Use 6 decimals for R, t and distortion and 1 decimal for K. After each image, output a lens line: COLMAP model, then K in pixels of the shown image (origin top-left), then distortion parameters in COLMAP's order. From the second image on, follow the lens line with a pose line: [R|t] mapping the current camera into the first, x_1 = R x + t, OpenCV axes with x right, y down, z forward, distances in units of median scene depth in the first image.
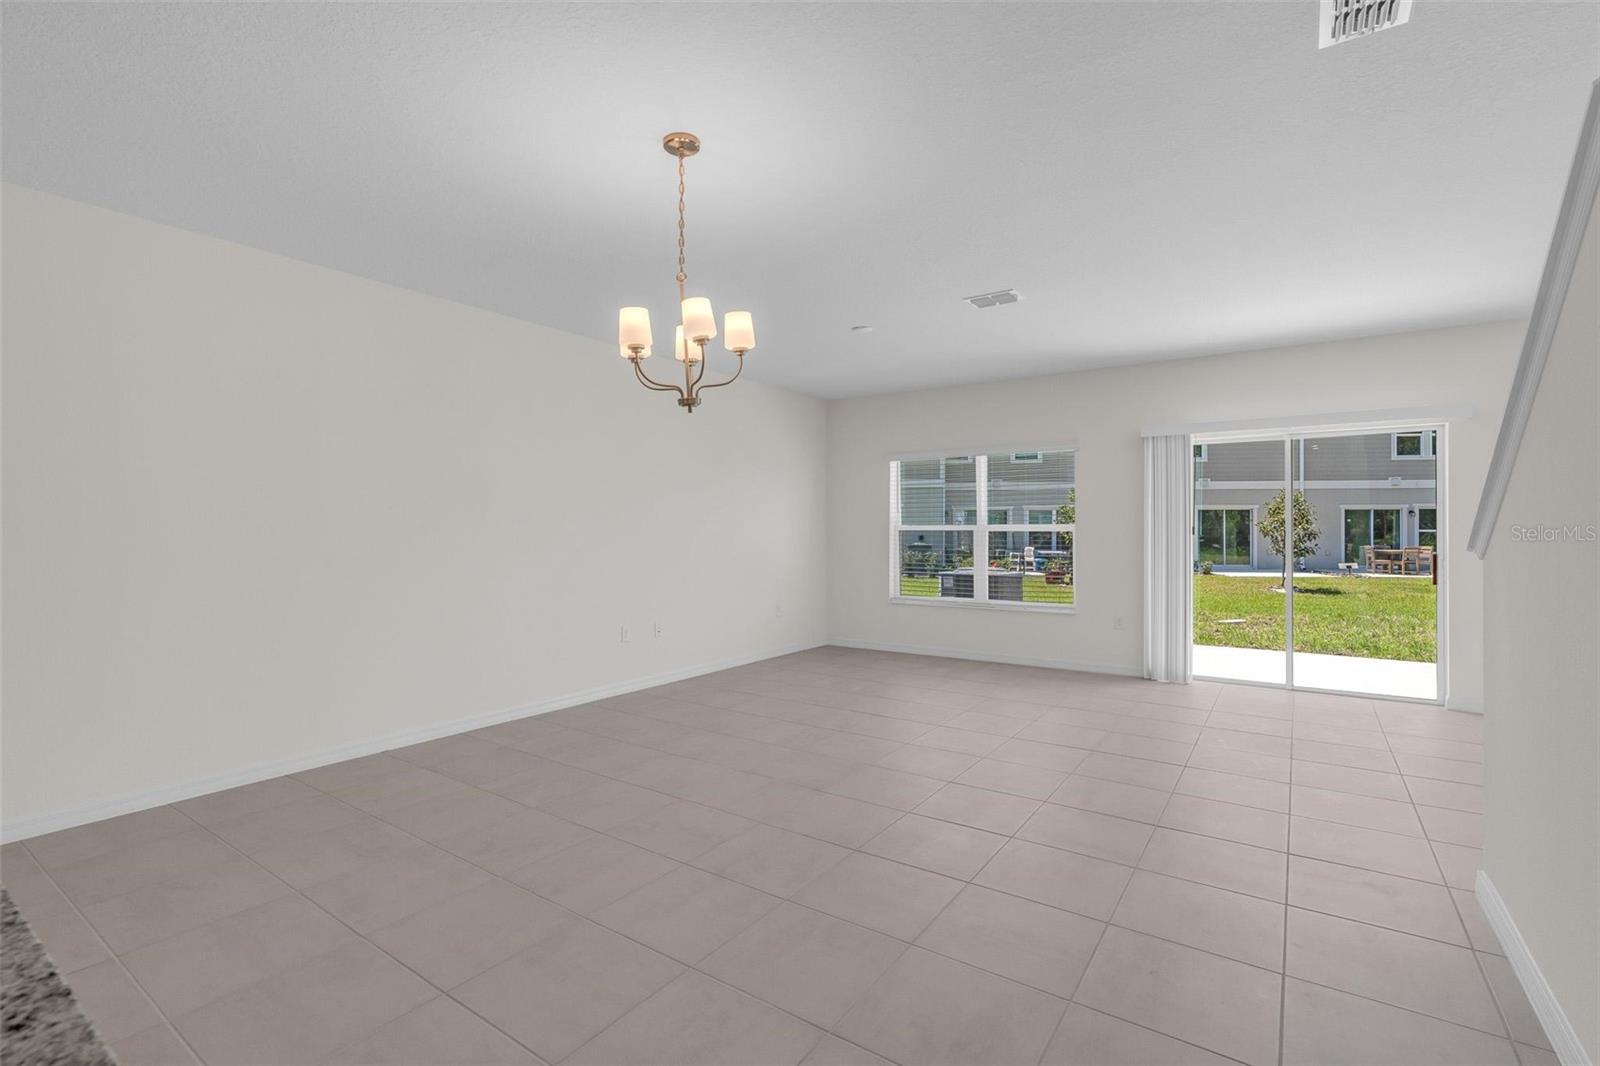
lens RADIAL K [[728.0, 0, 799.8], [0, 728.0, 527.8], [0, 0, 1]] dist [-0.007319, 0.000430]
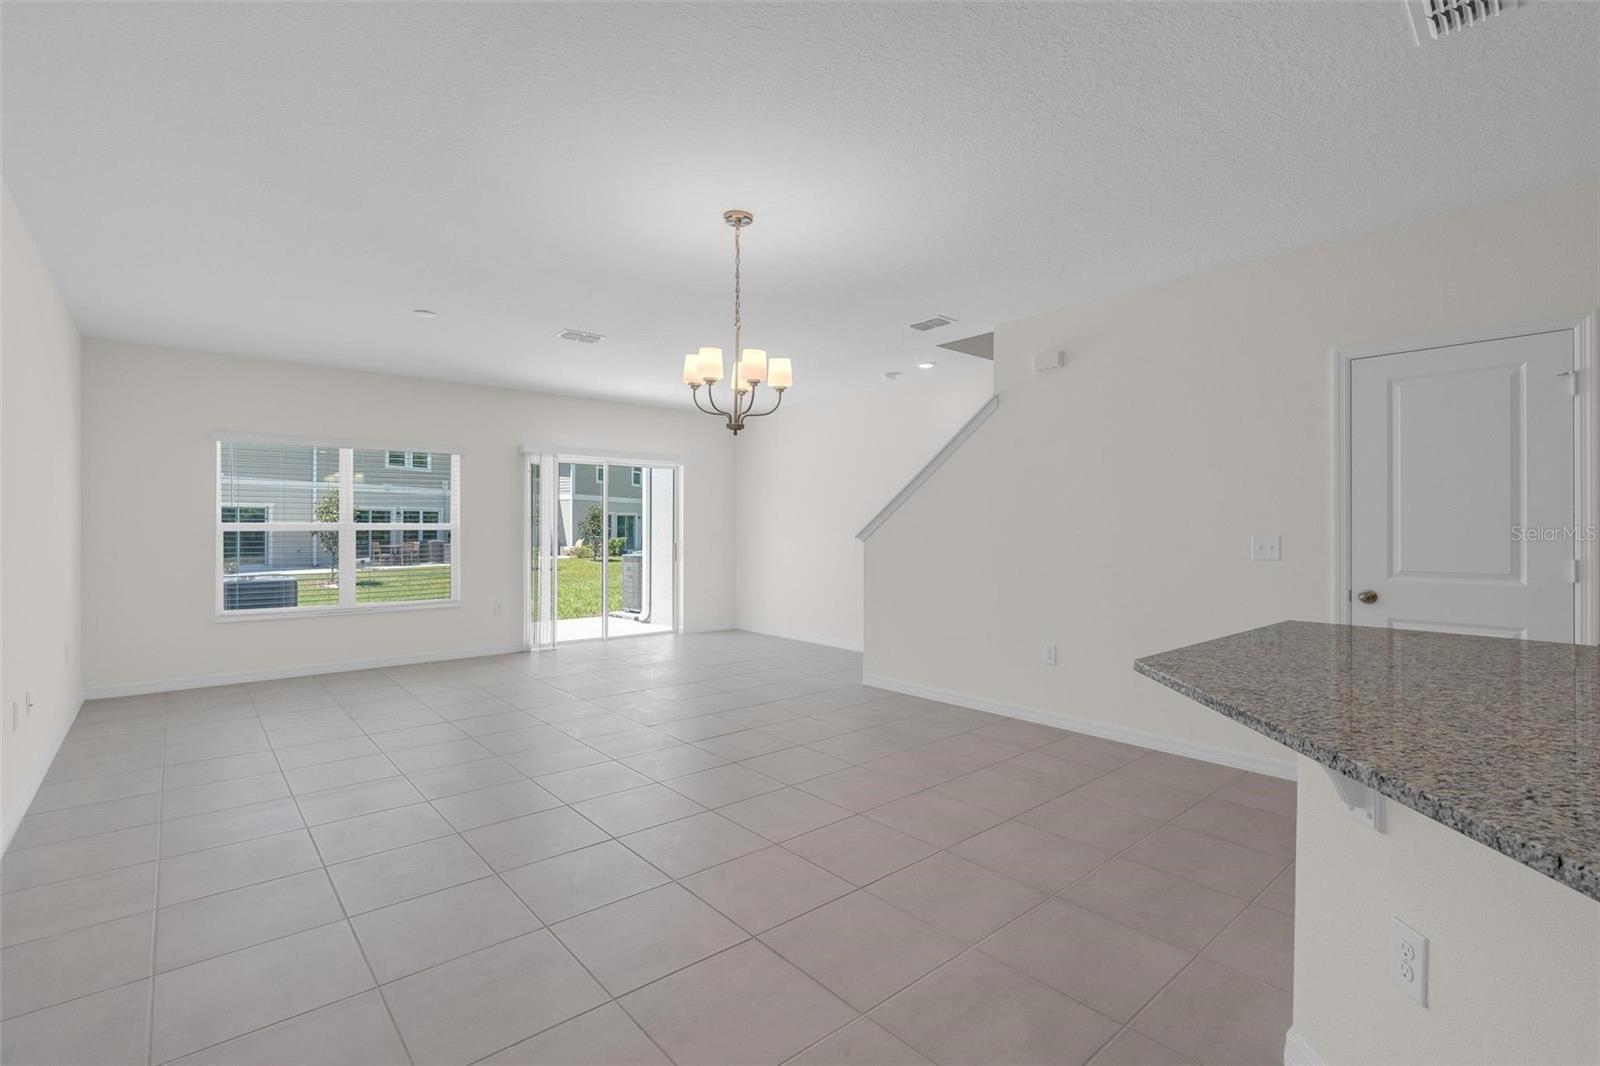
lens RADIAL K [[728.0, 0, 799.8], [0, 728.0, 527.8], [0, 0, 1]] dist [-0.007319, 0.000430]
pose [[0.251946, -0.000947, 0.967741, -0.462627], [-0.001505, 0.999998, 0.001371, -0.000813], [-0.967740, -0.001801, 0.251945, 0.202412]]
